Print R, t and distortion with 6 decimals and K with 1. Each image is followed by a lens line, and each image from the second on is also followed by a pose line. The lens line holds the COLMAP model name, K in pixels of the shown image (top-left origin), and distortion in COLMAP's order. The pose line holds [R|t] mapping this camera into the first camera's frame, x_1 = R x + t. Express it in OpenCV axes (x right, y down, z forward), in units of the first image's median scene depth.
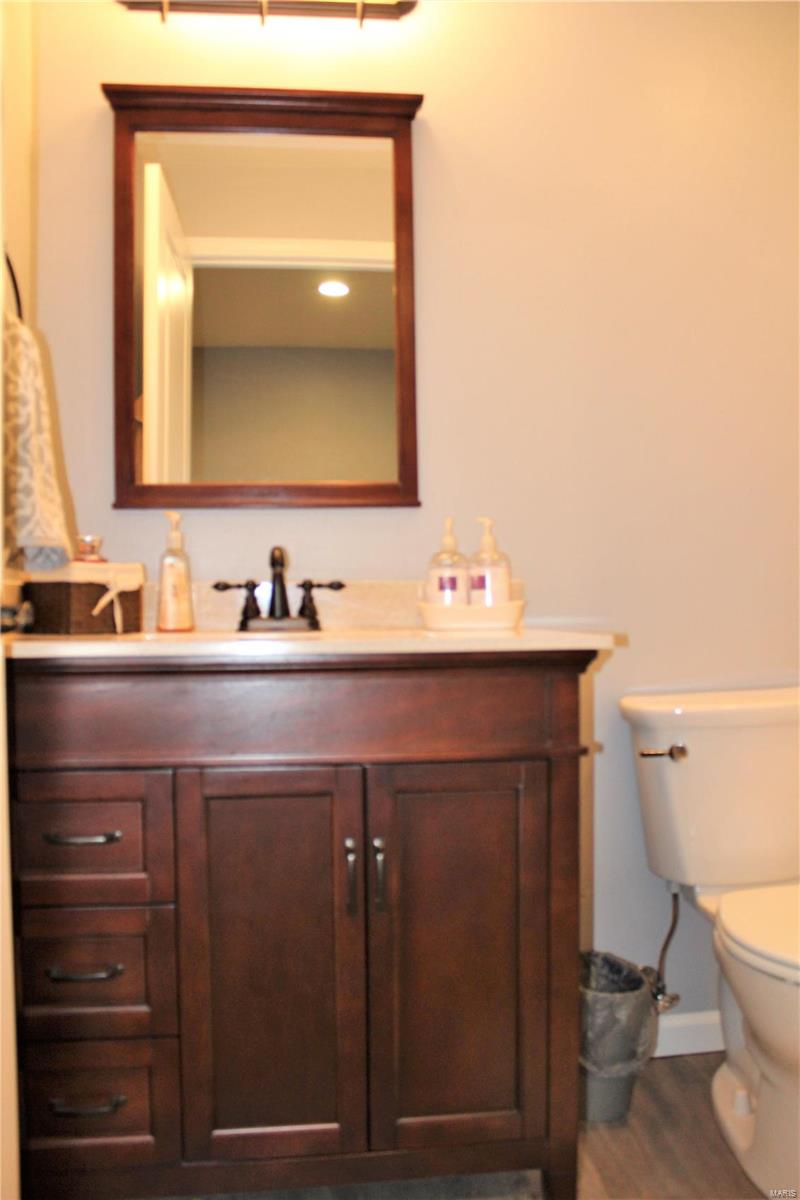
lens RADIAL K [[1002.1, 0, 402.0], [0, 1002.1, 597.1], [0, 0, 1]] dist [-0.137571, 0.091216]
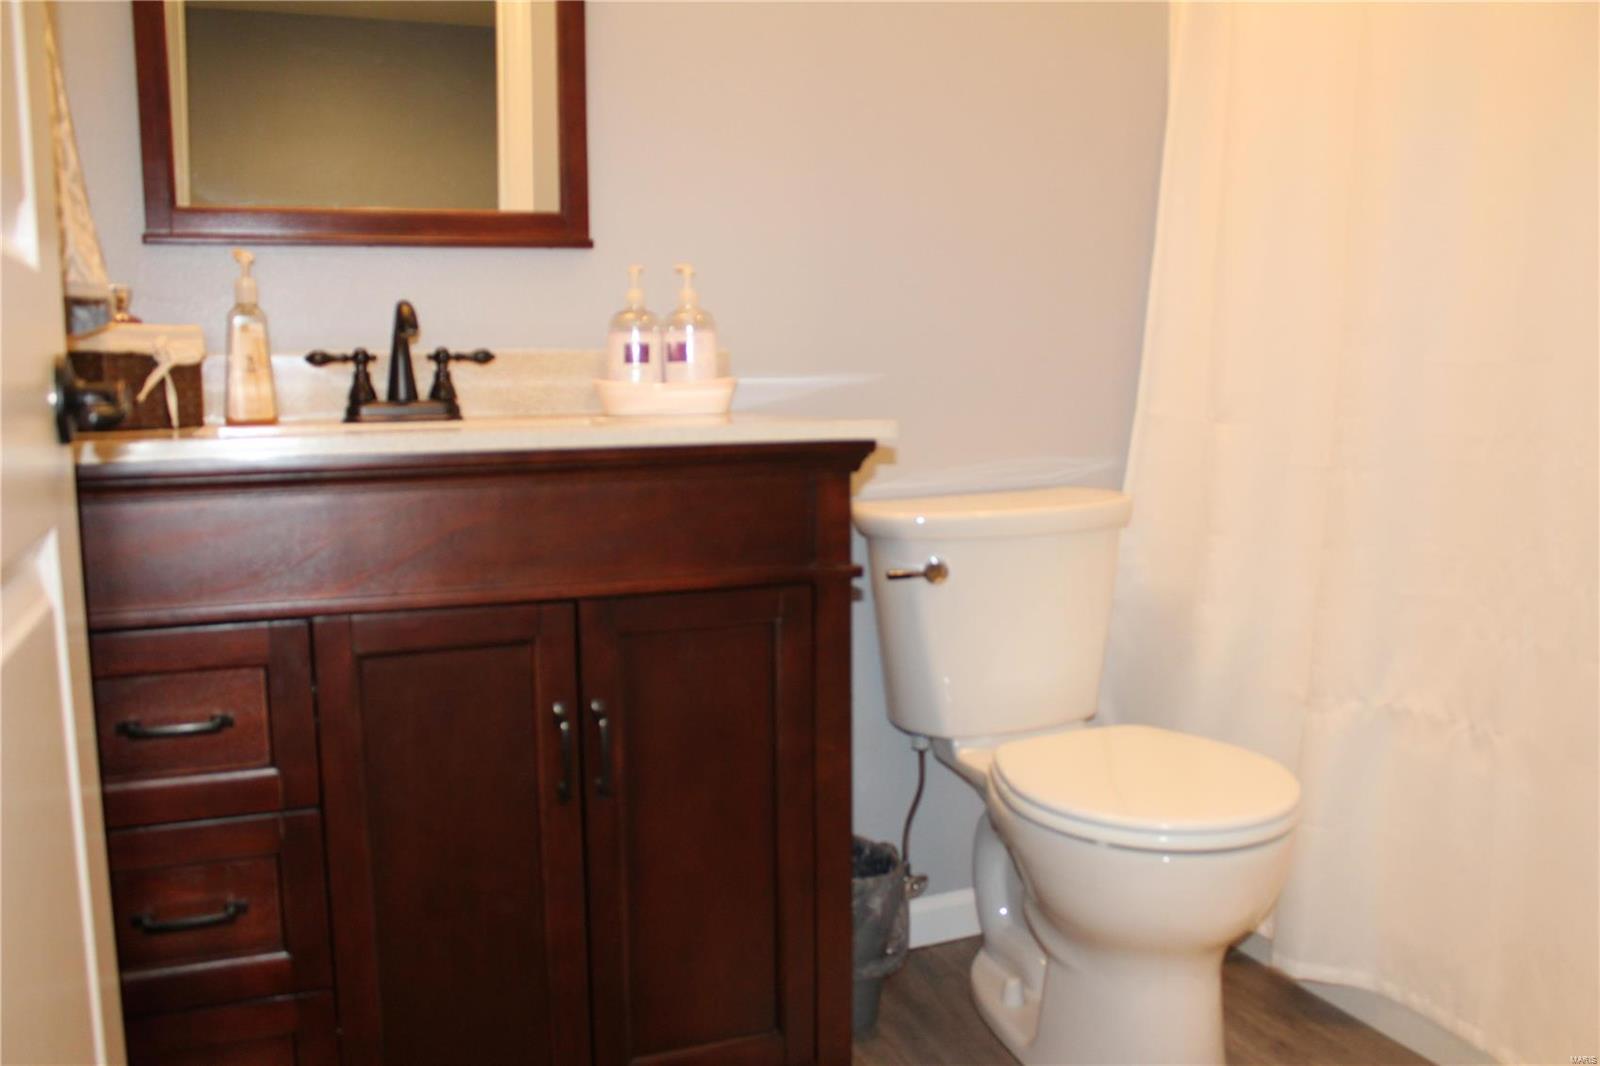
lens RADIAL K [[1336.2, 0, 803.9], [0, 1336.2, 541.2], [0, 0, 1]] dist [-0.137571, 0.091216]
pose [[0.962247, -0.030725, 0.270439, -0.113986], [-0.002691, 0.992486, 0.122332, 0.003516], [-0.272165, -0.118441, 0.954933, 0.020398]]
